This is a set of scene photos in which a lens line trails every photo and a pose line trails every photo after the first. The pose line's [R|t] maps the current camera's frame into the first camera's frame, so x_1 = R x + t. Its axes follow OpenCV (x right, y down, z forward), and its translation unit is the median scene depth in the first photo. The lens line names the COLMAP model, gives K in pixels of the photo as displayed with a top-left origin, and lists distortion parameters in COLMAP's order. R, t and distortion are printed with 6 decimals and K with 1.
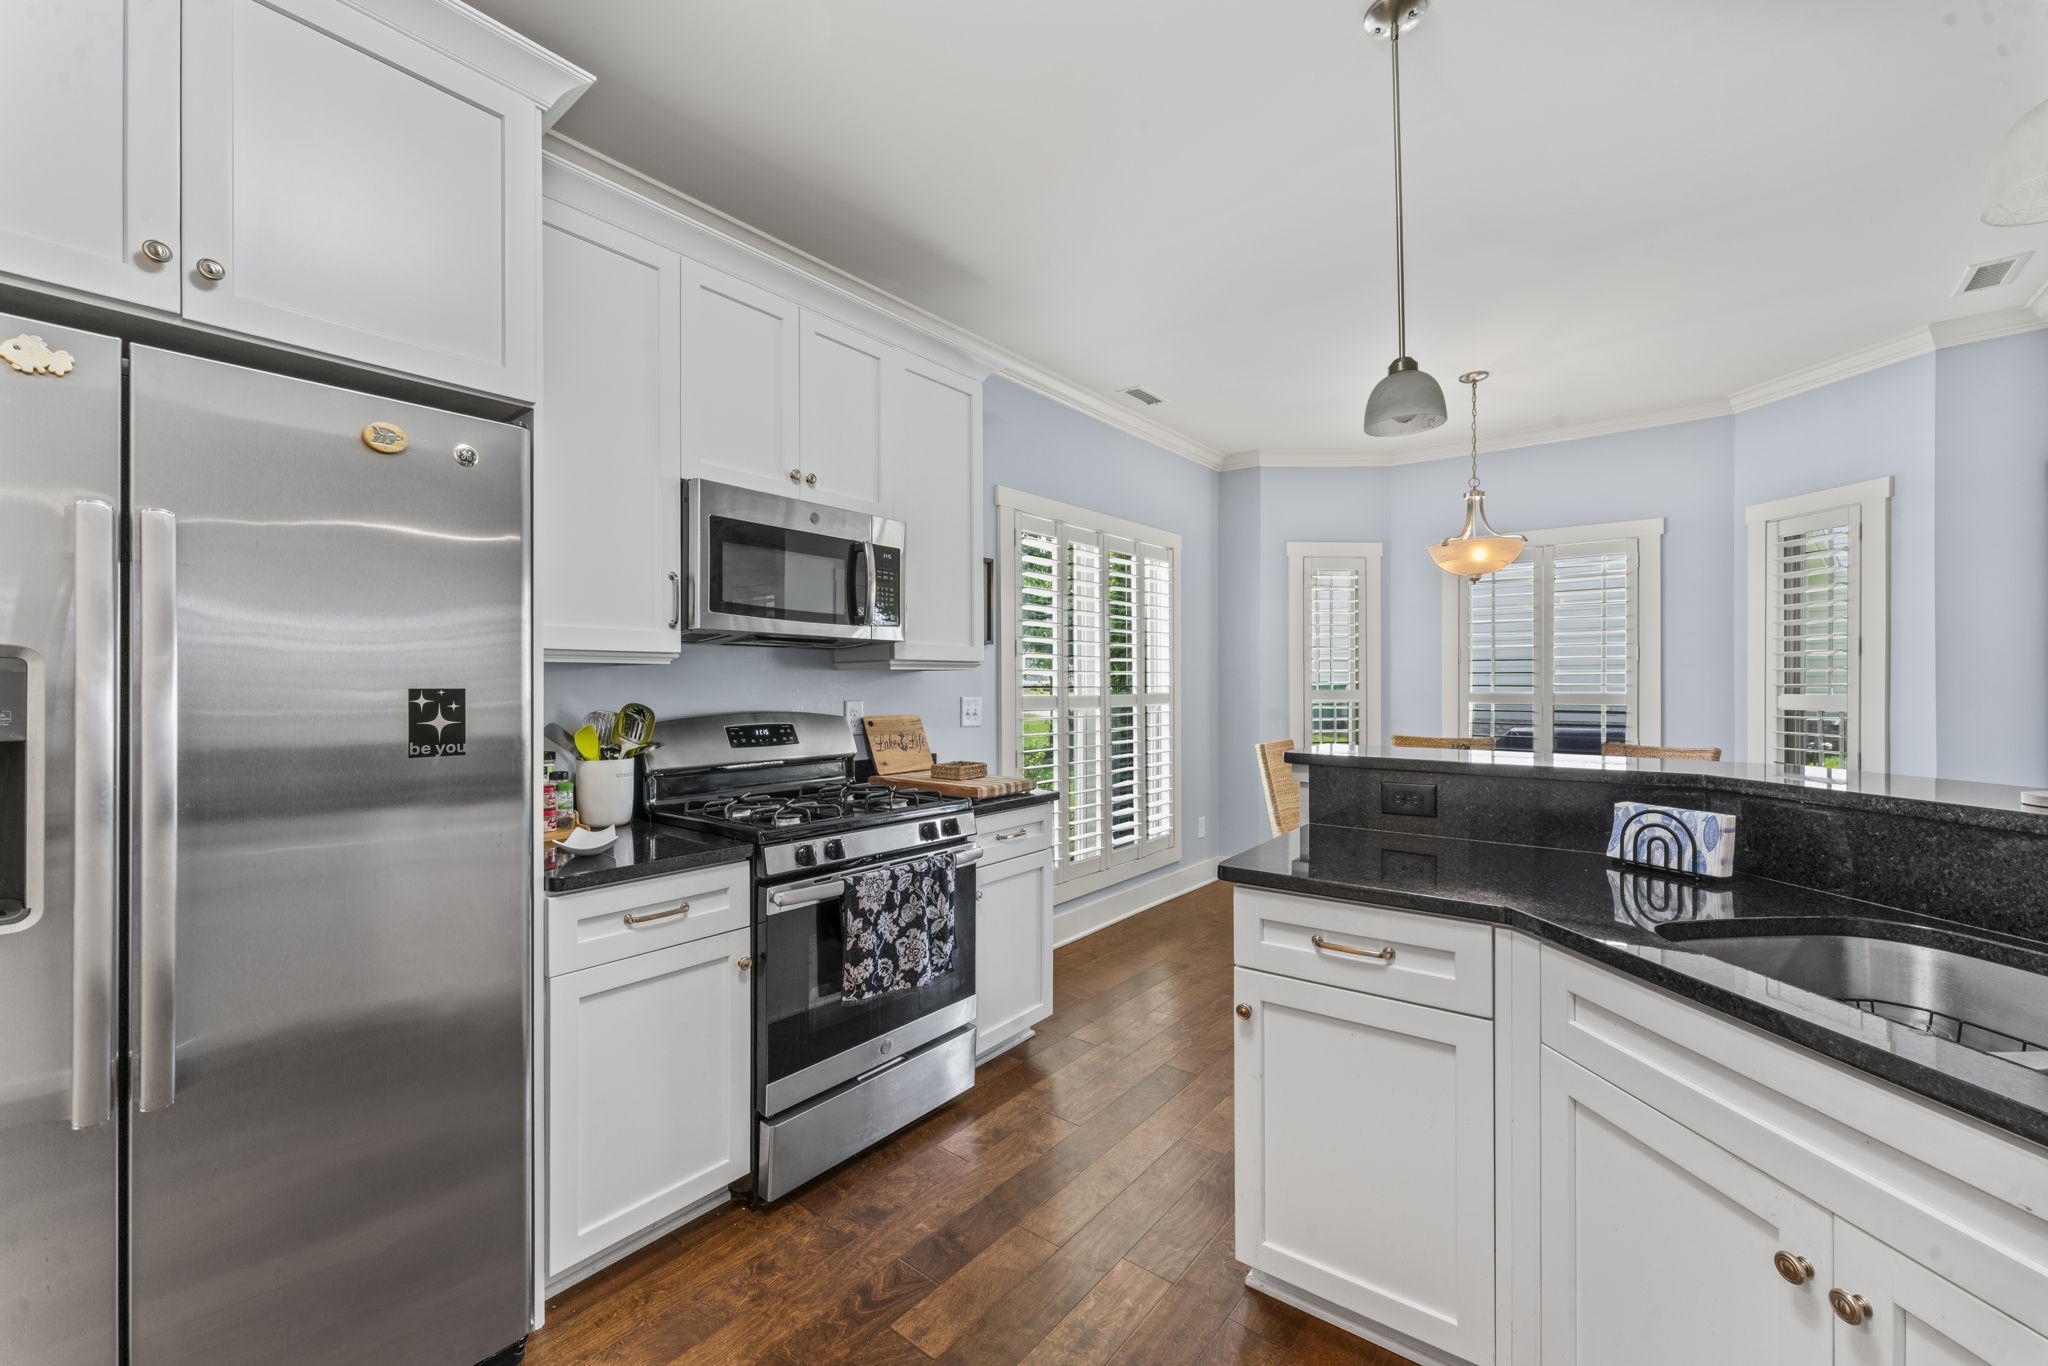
lens RADIAL K [[839.9, 0, 1018.1], [0, 839.9, 704.2], [0, 0, 1]] dist [0.001566, 0.000157]
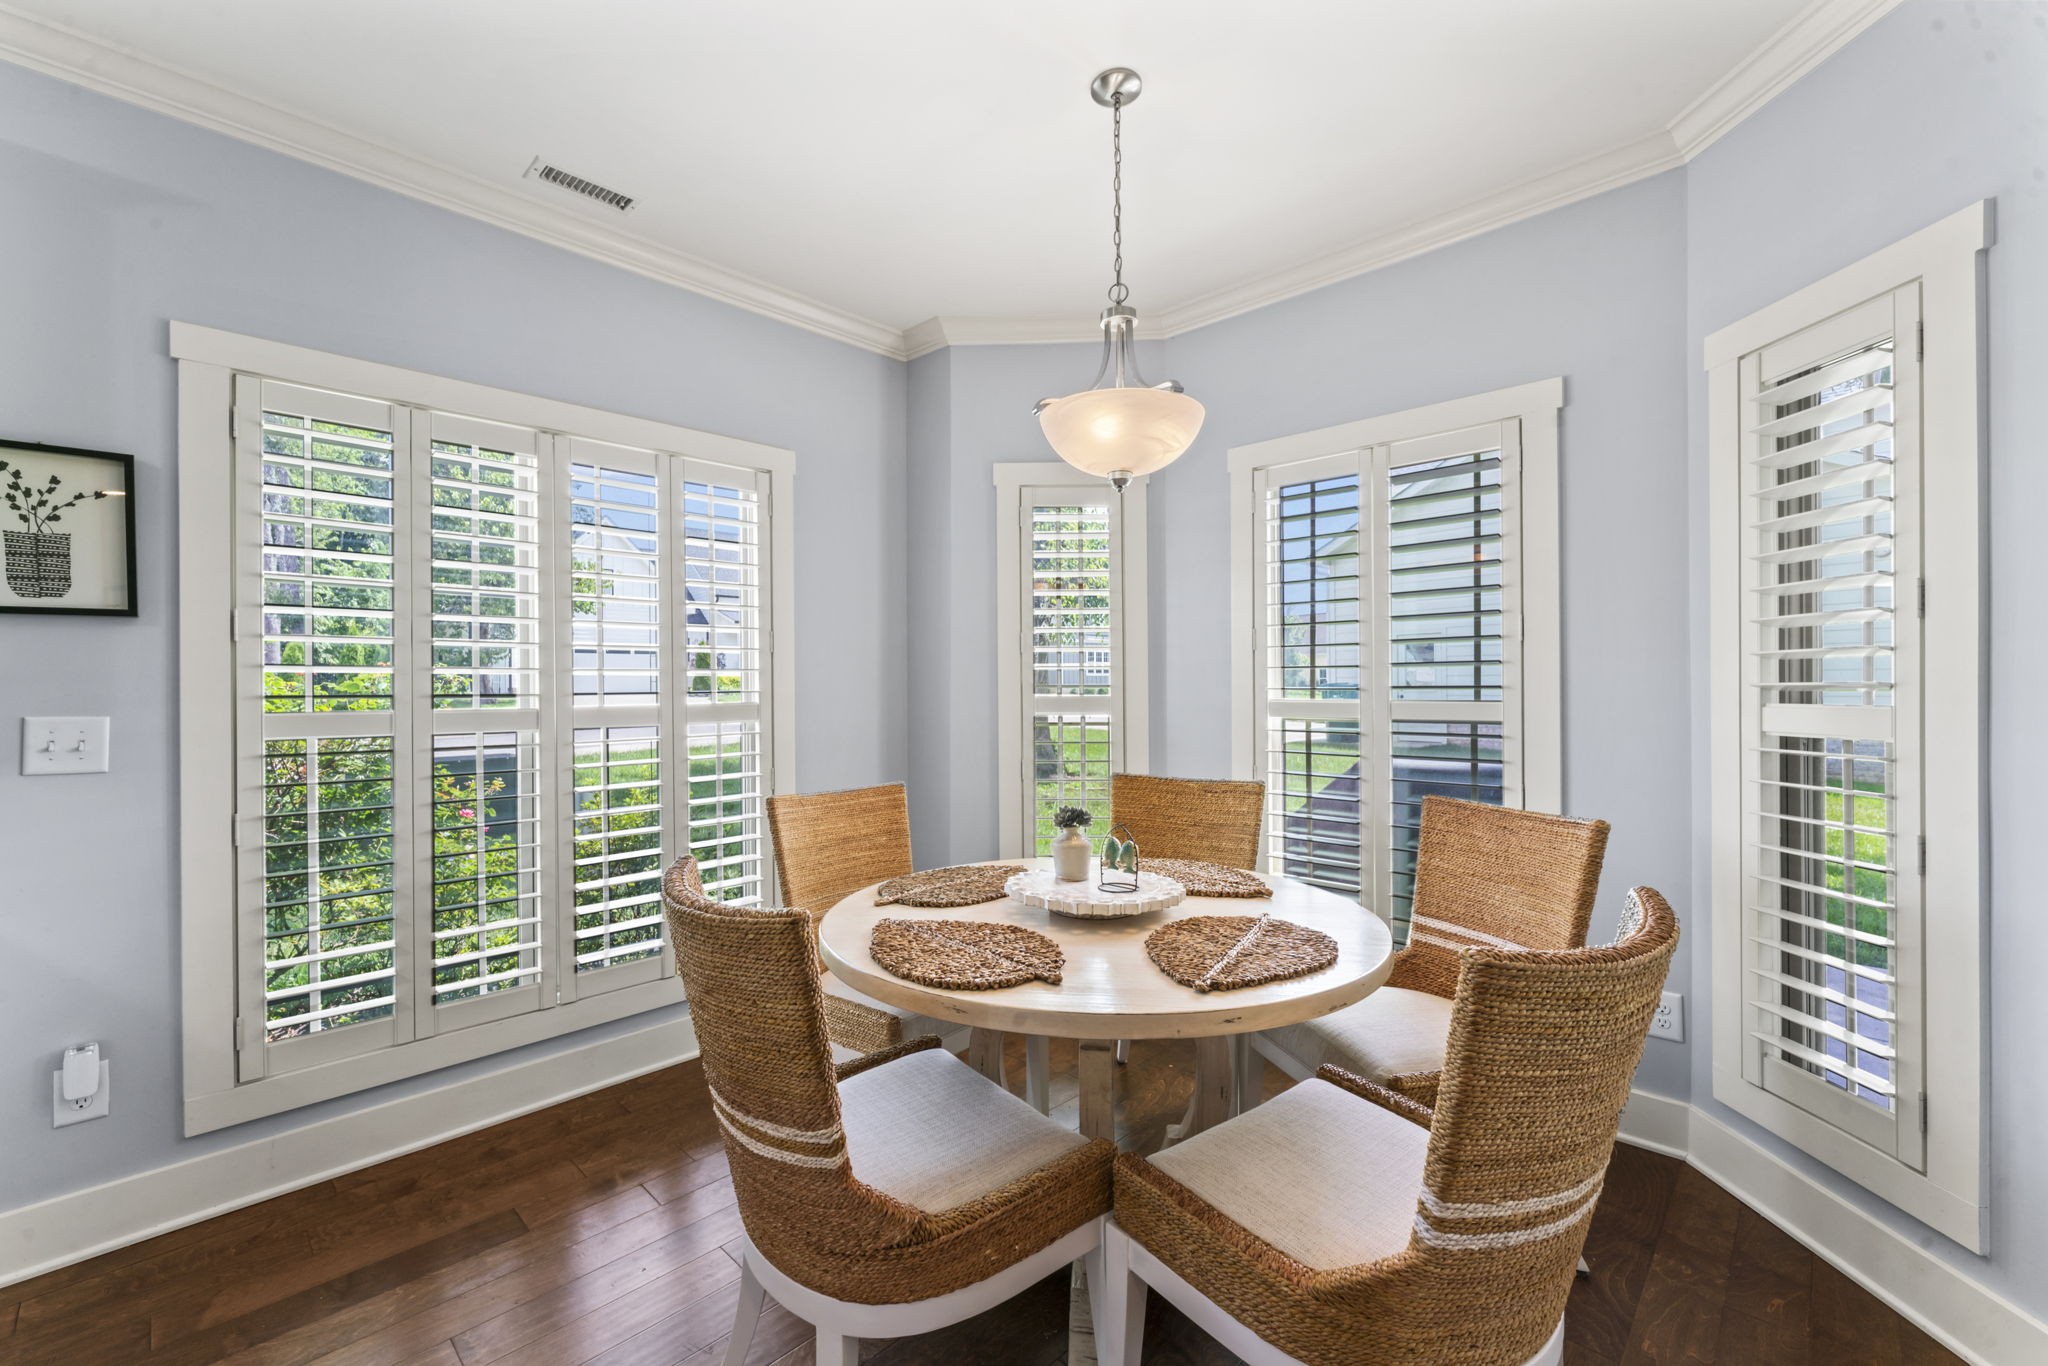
lens RADIAL K [[870.2, 0, 1014.2], [0, 870.2, 693.3], [0, 0, 1]] dist [-0.001851, -0.000192]
pose [[0.996115, -0.004973, -0.087918, 0.515892], [0.003431, 0.999838, -0.017678, -0.010807], [0.087992, 0.017308, 0.995971, 0.462129]]
